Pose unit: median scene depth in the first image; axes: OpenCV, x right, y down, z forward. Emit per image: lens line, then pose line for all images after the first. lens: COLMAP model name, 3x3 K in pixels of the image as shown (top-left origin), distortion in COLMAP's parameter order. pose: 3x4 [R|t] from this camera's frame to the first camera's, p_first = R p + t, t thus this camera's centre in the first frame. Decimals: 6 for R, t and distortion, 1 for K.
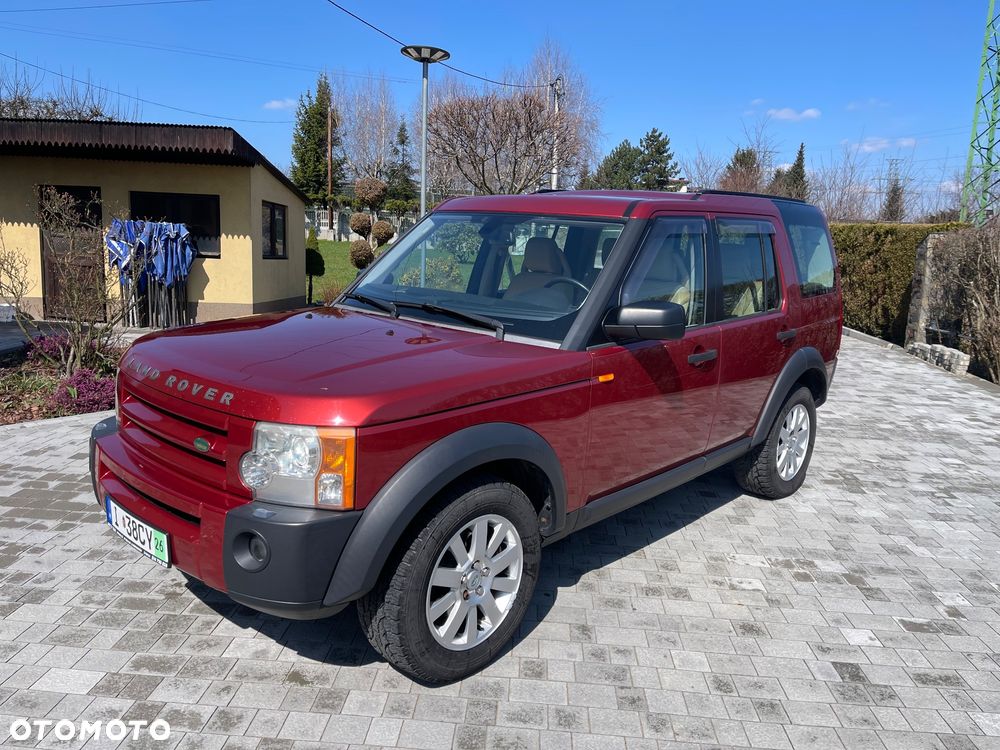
lens RADIAL K [[753.4, 0, 502.1], [0, 753.4, 375.8], [0, 0, 1]] dist [0.071435, -0.089659]
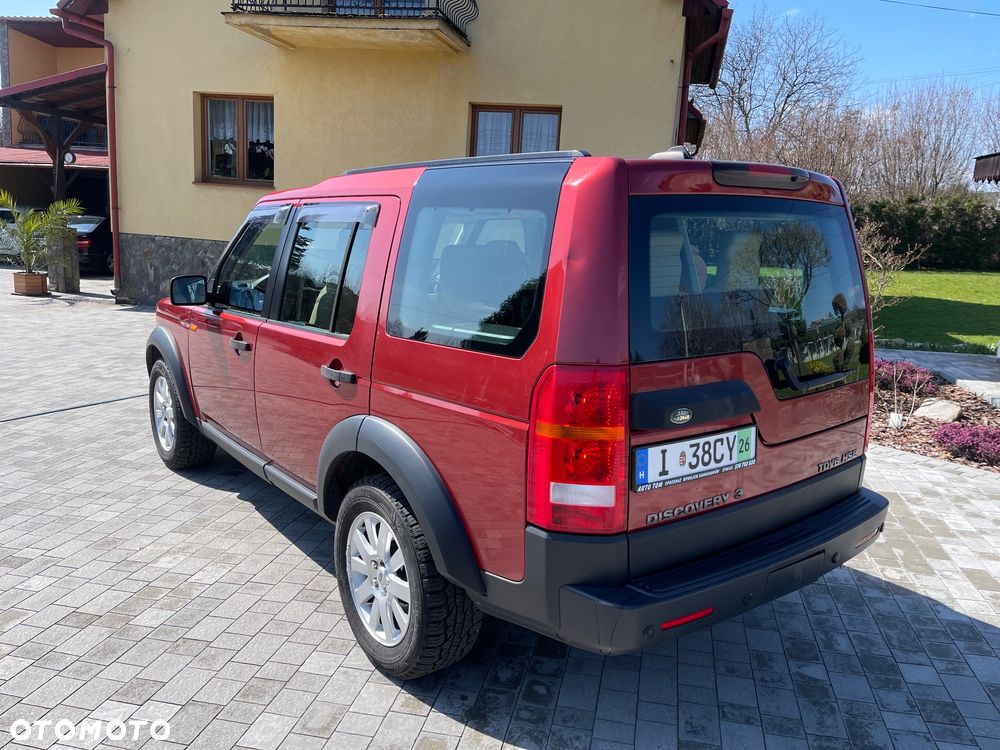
lens RADIAL K [[756.8, 0, 508.1], [0, 756.8, 378.1], [0, 0, 1]] dist [0.083278, -0.103909]
pose [[-0.160520, 0.149934, -0.975578, 1.165231], [-0.224179, 0.957026, 0.183969, -0.241533], [0.961237, 0.248235, -0.120010, 1.434911]]
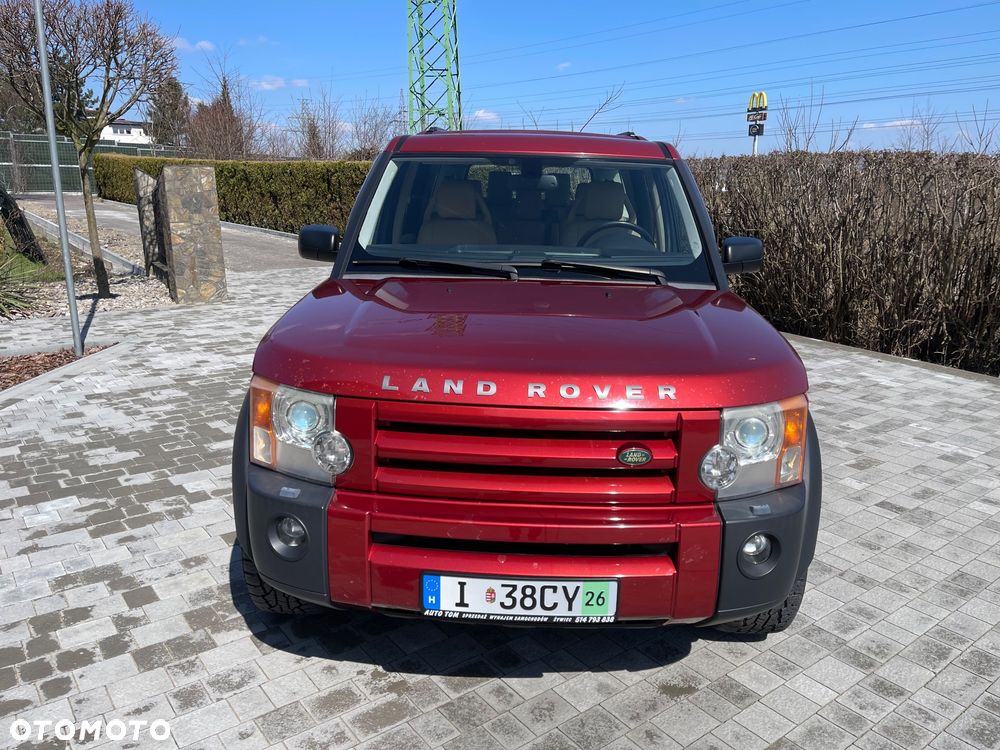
lens RADIAL K [[753.4, 0, 502.1], [0, 753.4, 375.8], [0, 0, 1]] dist [0.071435, -0.089659]
pose [[0.757418, -0.185799, 0.625936, -0.650598], [0.136646, 0.982535, 0.126301, -0.073692], [-0.638471, -0.010131, 0.769579, 0.321663]]
